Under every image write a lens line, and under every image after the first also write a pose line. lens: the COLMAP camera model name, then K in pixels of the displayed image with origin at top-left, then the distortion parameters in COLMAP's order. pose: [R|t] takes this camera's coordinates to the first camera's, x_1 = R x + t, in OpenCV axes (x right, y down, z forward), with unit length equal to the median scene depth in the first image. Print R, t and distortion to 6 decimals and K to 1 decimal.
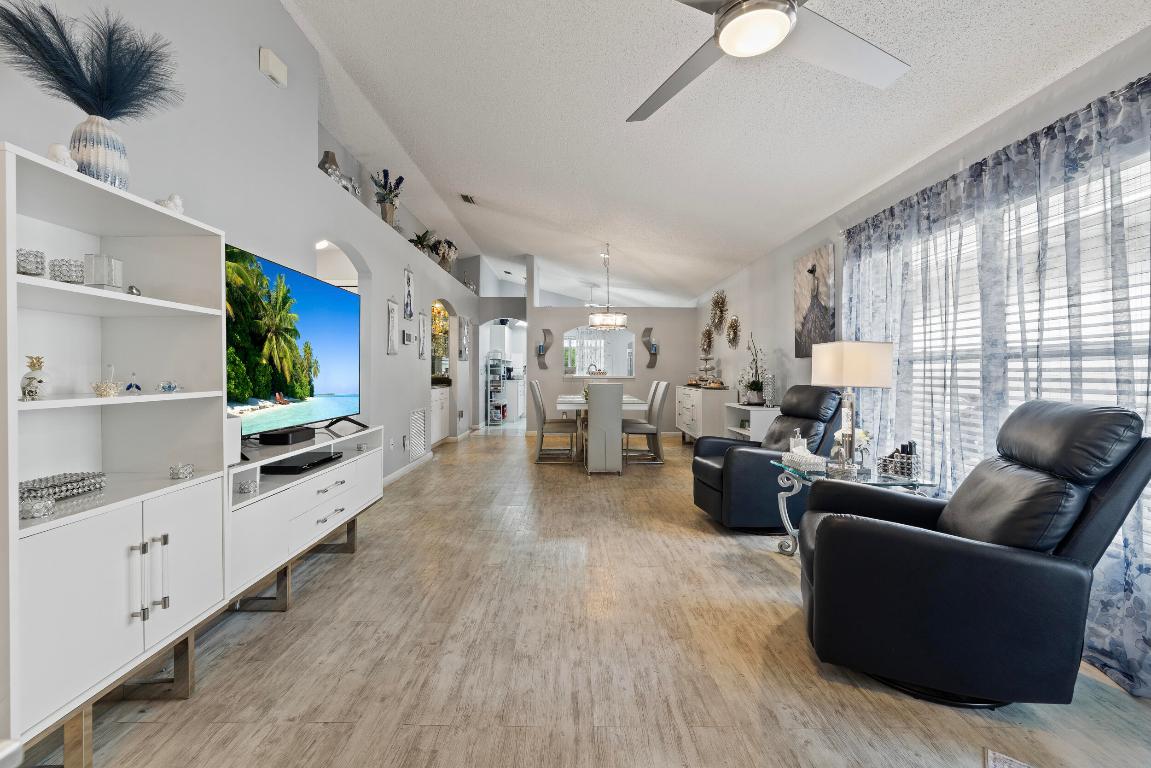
lens RADIAL K [[482.5, 0, 572.4], [0, 482.5, 363.4], [0, 0, 1]] dist [0.002286, -0.000033]
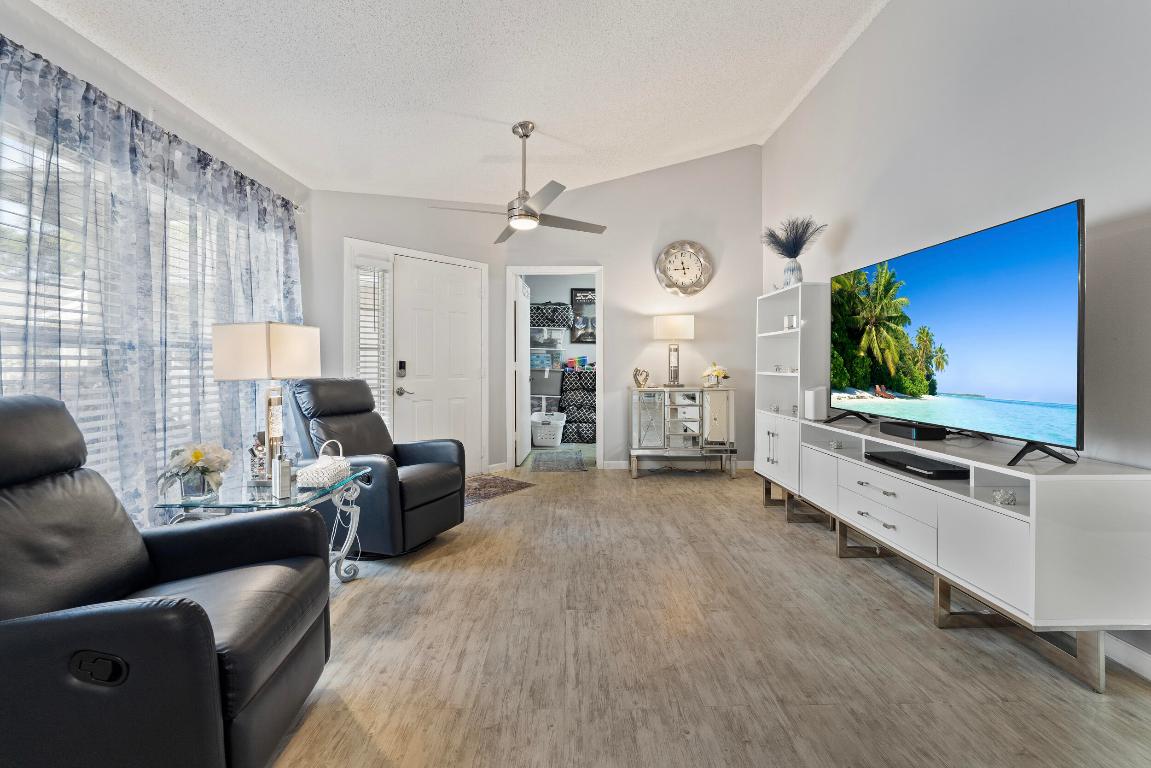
lens RADIAL K [[482.5, 0, 572.4], [0, 482.5, 363.4], [0, 0, 1]] dist [0.002286, -0.000033]
pose [[-0.999992, -0.003085, -0.002533, 0.074808], [-0.003039, 0.999833, -0.018030, 0.036853], [0.002589, -0.018022, -0.999834, 1.885600]]
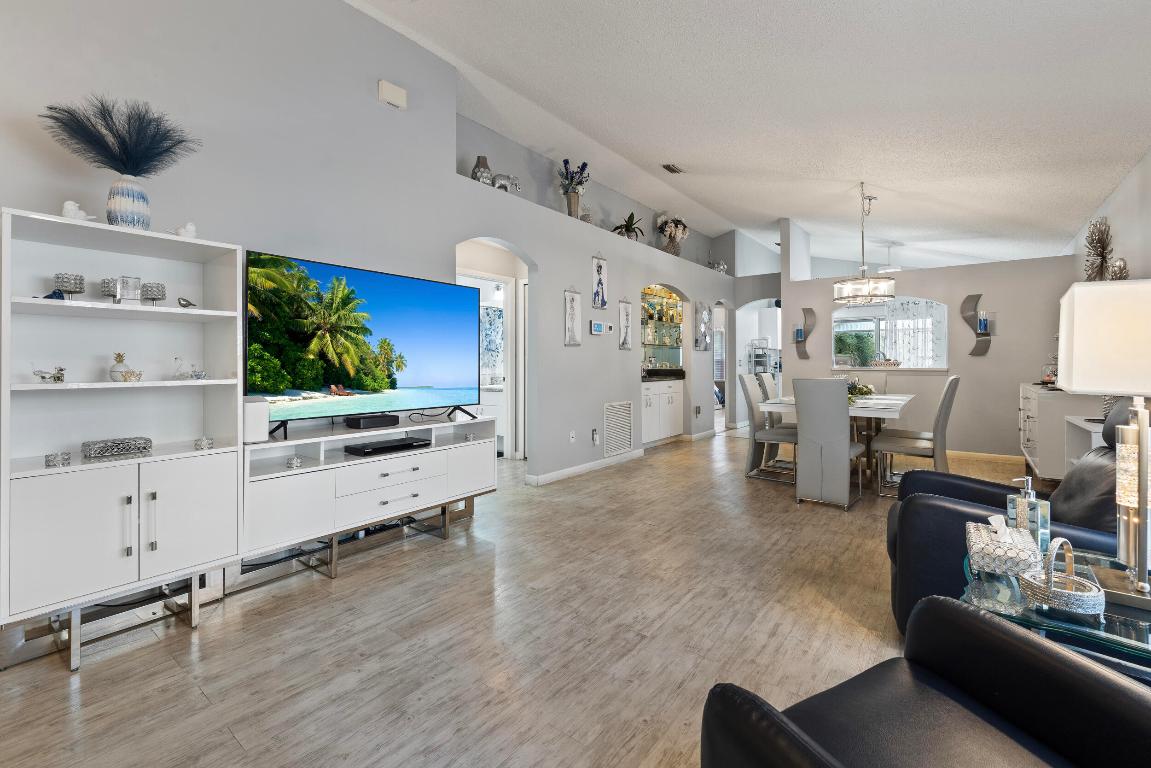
lens RADIAL K [[494.5, 0, 567.9], [0, 494.5, 369.2], [0, 0, 1]] dist [-0.001141, -0.000061]
pose [[0.779197, -0.000958, -0.626779, 0.467181], [0.019113, 0.999570, 0.022233, 0.008457], [0.626488, -0.029303, 0.778880, 0.387262]]
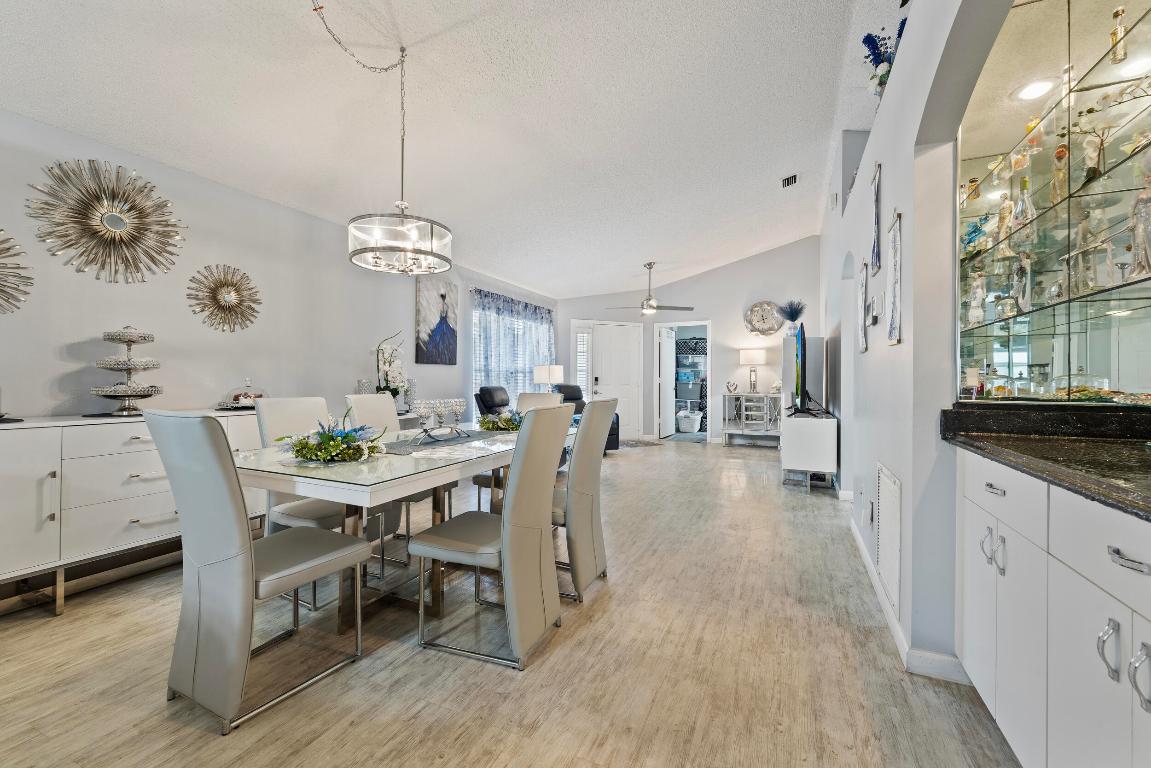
lens RADIAL K [[469.0, 0, 575.5], [0, 469.0, 384.0], [0, 0, 1]] dist [0.000484, -0.000006]
pose [[-0.910620, -0.014190, 0.413001, -0.527343], [-0.016023, 0.999871, -0.000973, 0.053347], [-0.412933, -0.007504, -0.910730, 3.187544]]
